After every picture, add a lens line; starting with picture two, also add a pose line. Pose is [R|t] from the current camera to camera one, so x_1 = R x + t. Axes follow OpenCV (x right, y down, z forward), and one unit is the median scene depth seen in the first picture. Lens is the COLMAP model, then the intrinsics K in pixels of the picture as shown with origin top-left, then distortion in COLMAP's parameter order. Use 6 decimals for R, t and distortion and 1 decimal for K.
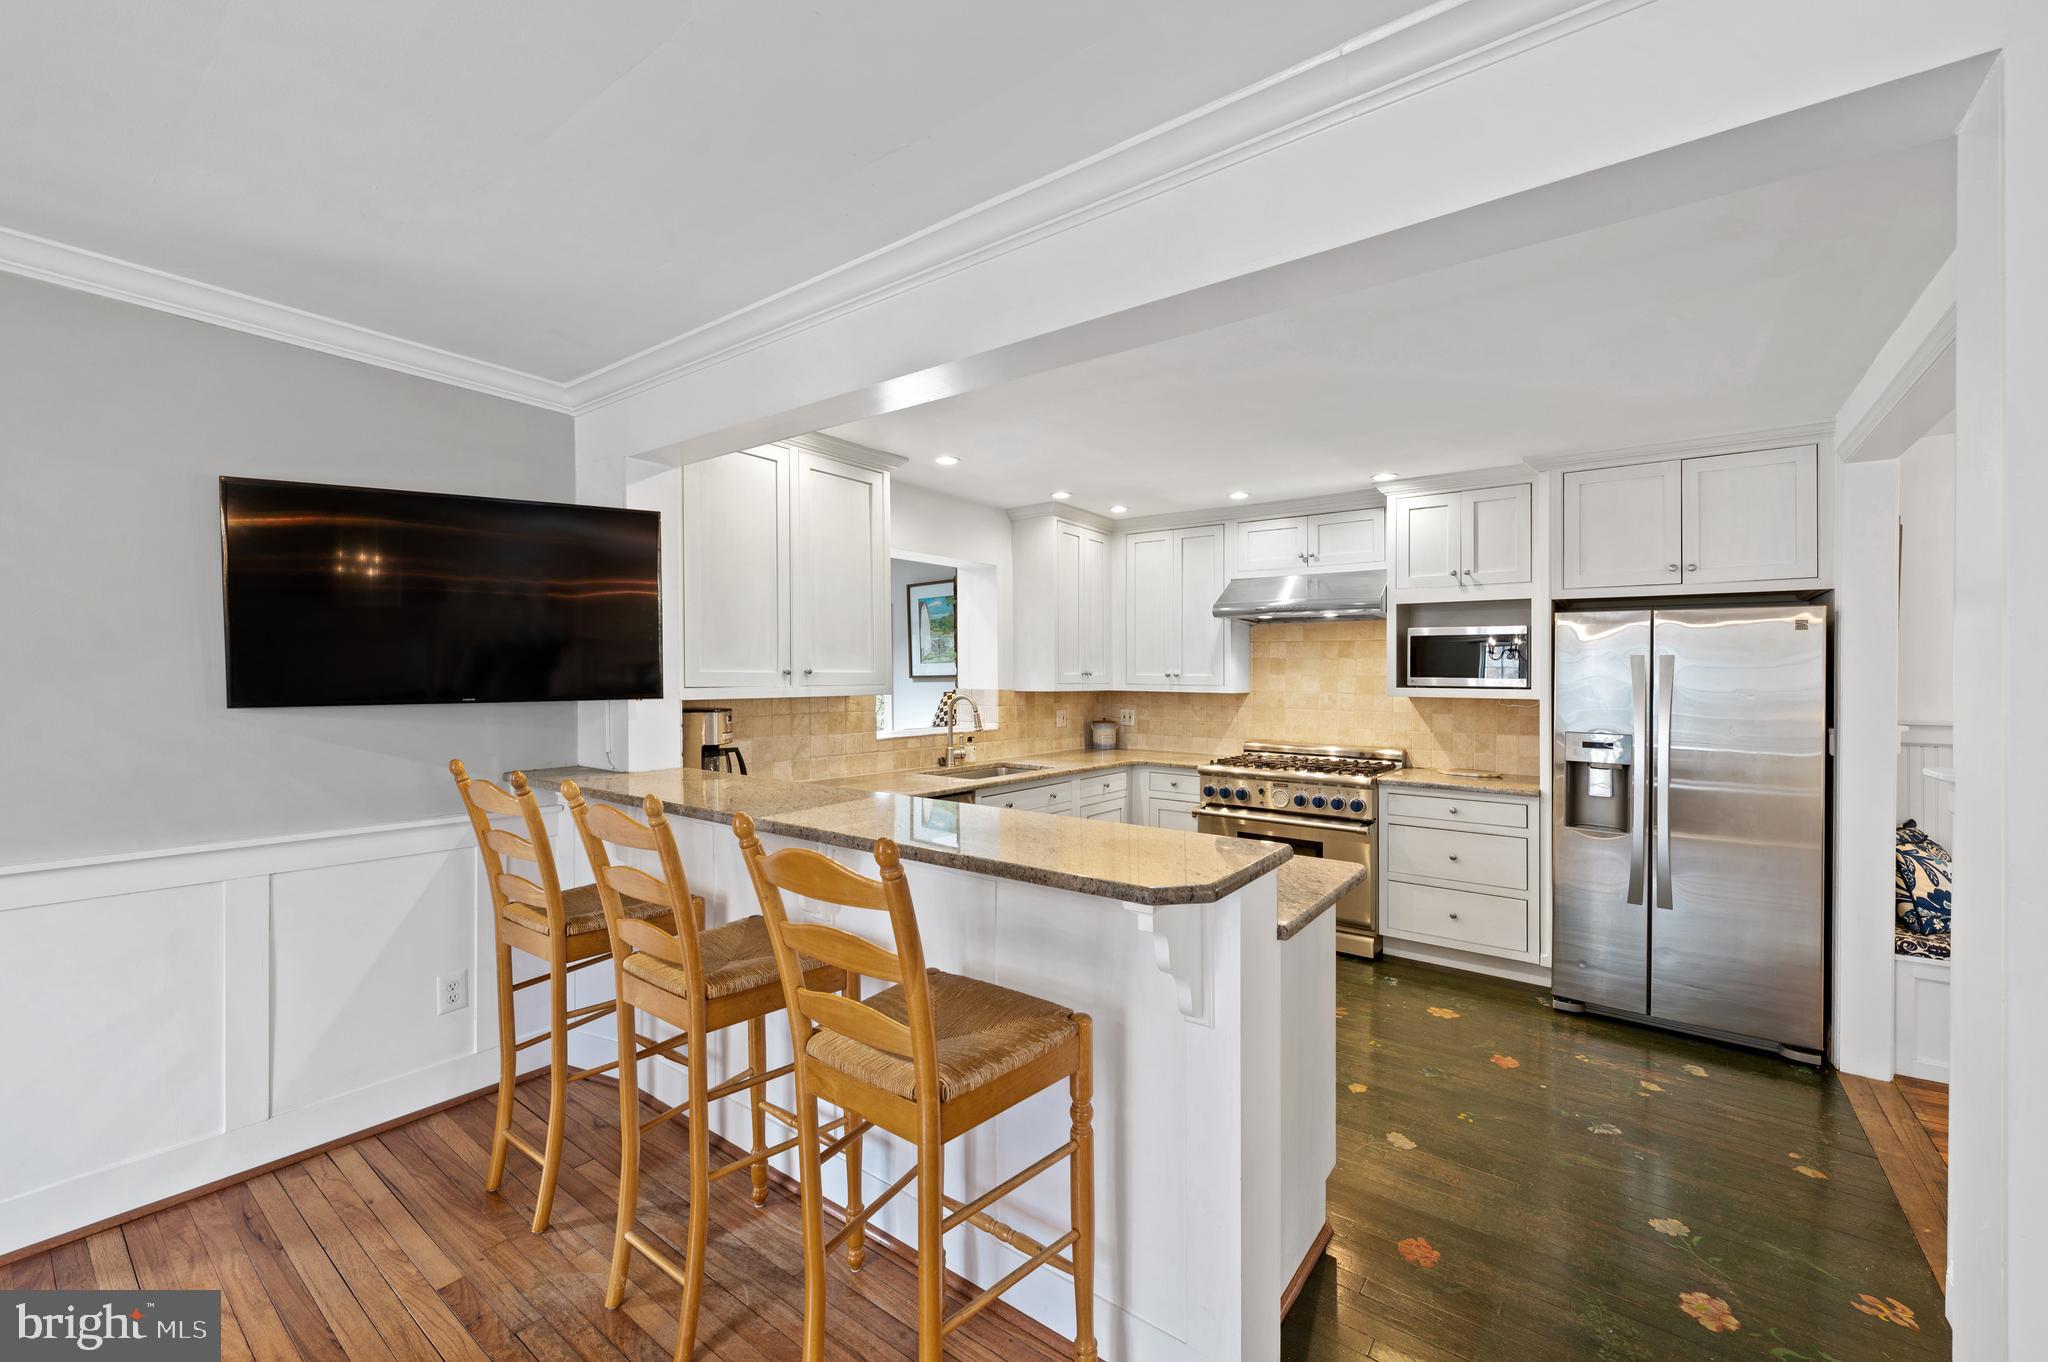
lens RADIAL K [[829.0, 0, 1024.2], [0, 829.0, 676.7], [0, 0, 1]] dist [0.000075, 0.000334]
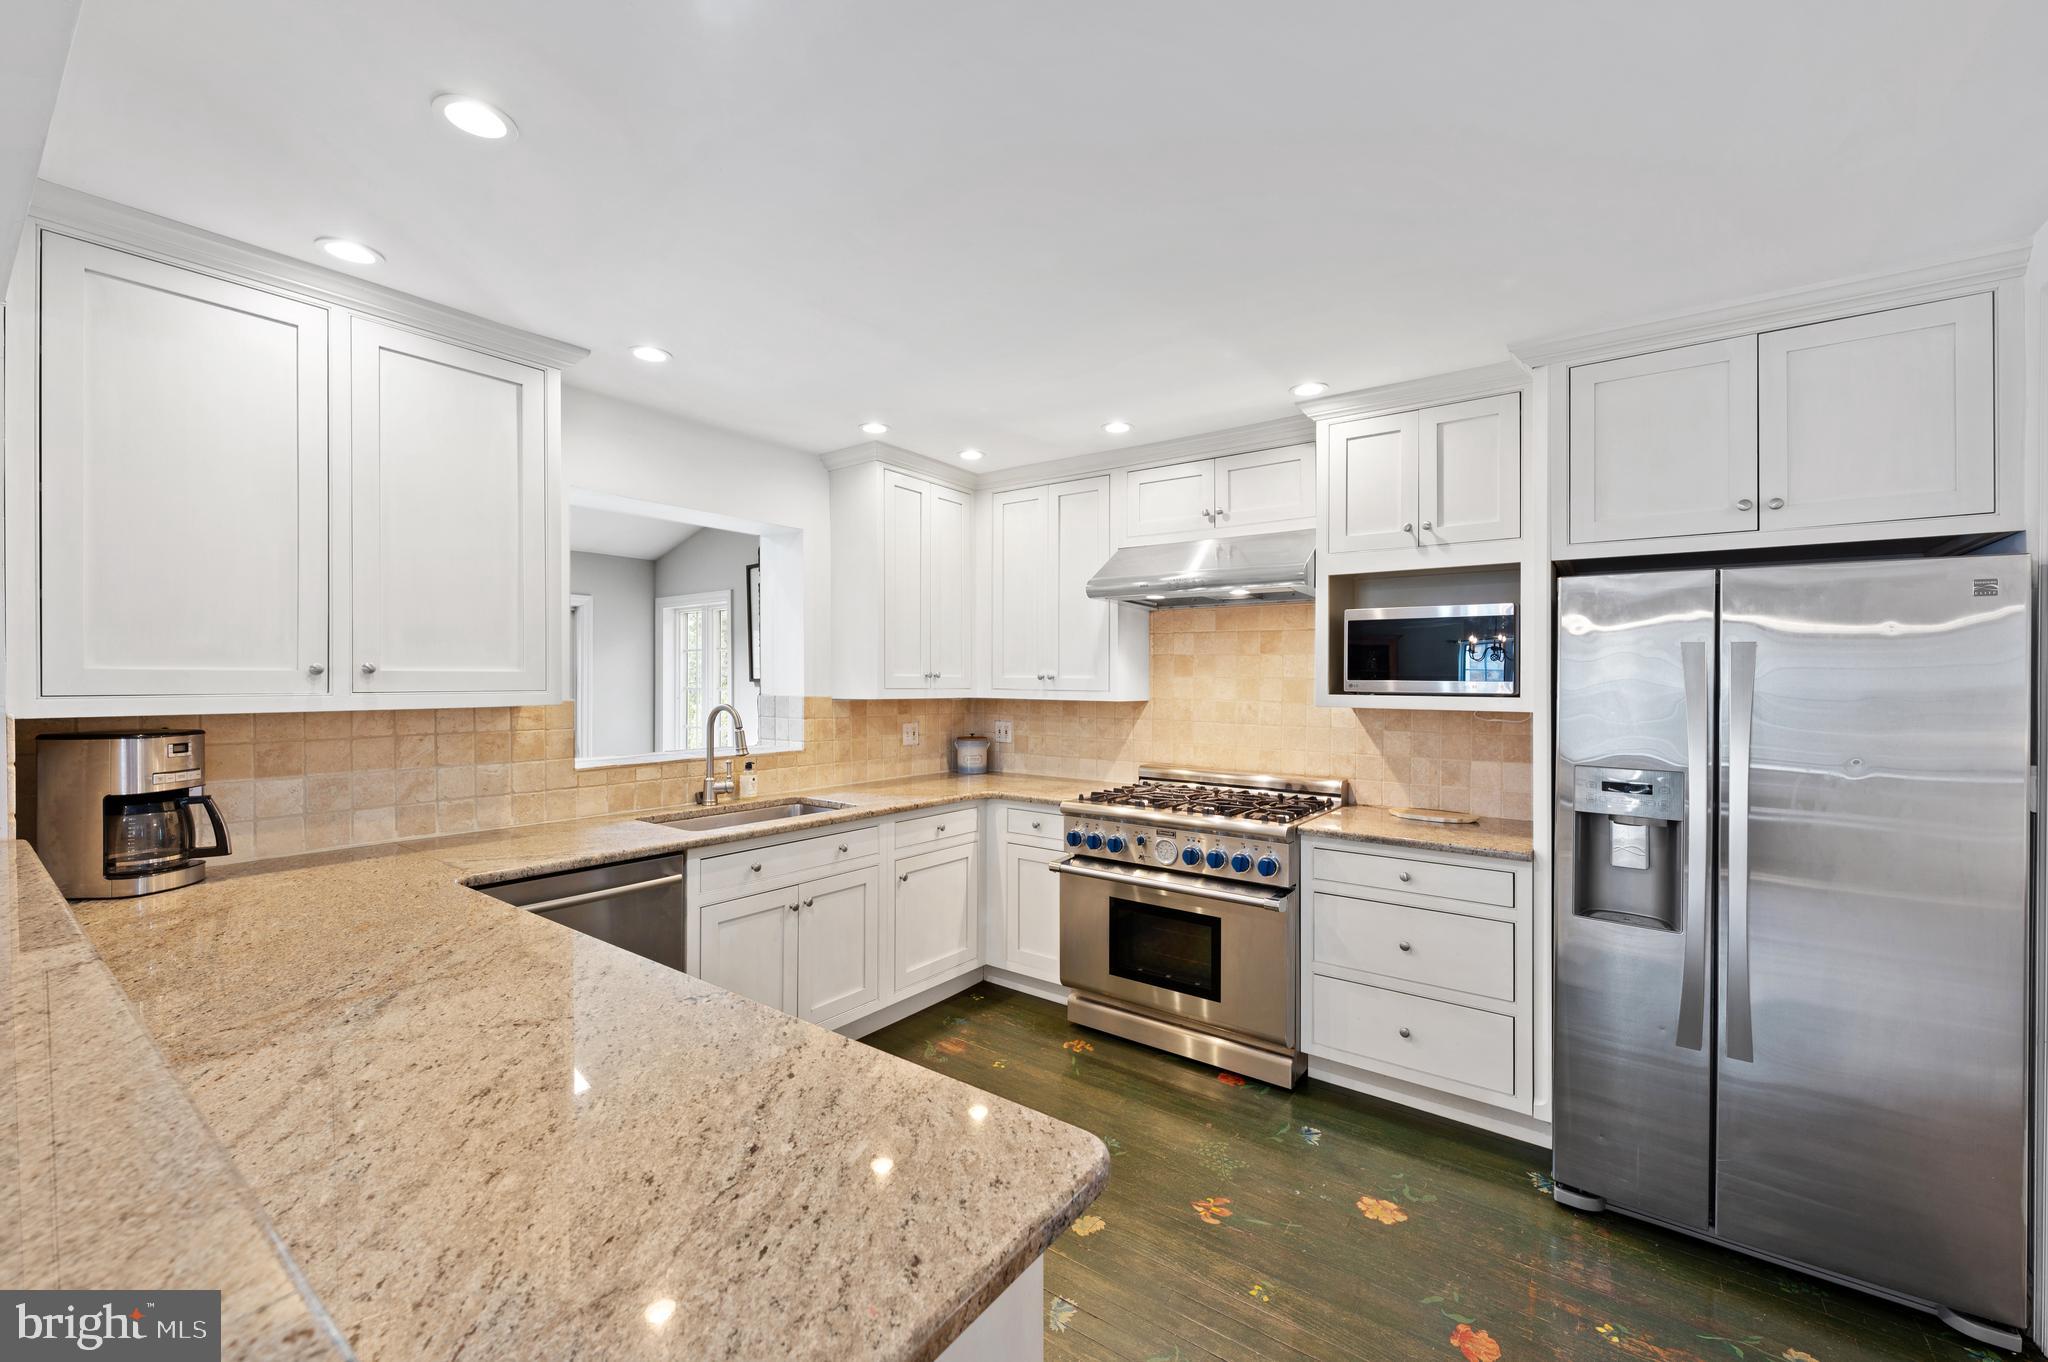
lens RADIAL K [[829.0, 0, 1021.1], [0, 829.0, 682.6], [0, 0, 1]] dist [0.000075, 0.000334]
pose [[0.999965, -0.000122, 0.008380, 0.189003], [0.000114, 0.999999, 0.001029, 0.002430], [-0.008380, -0.001028, 0.999964, 0.311117]]
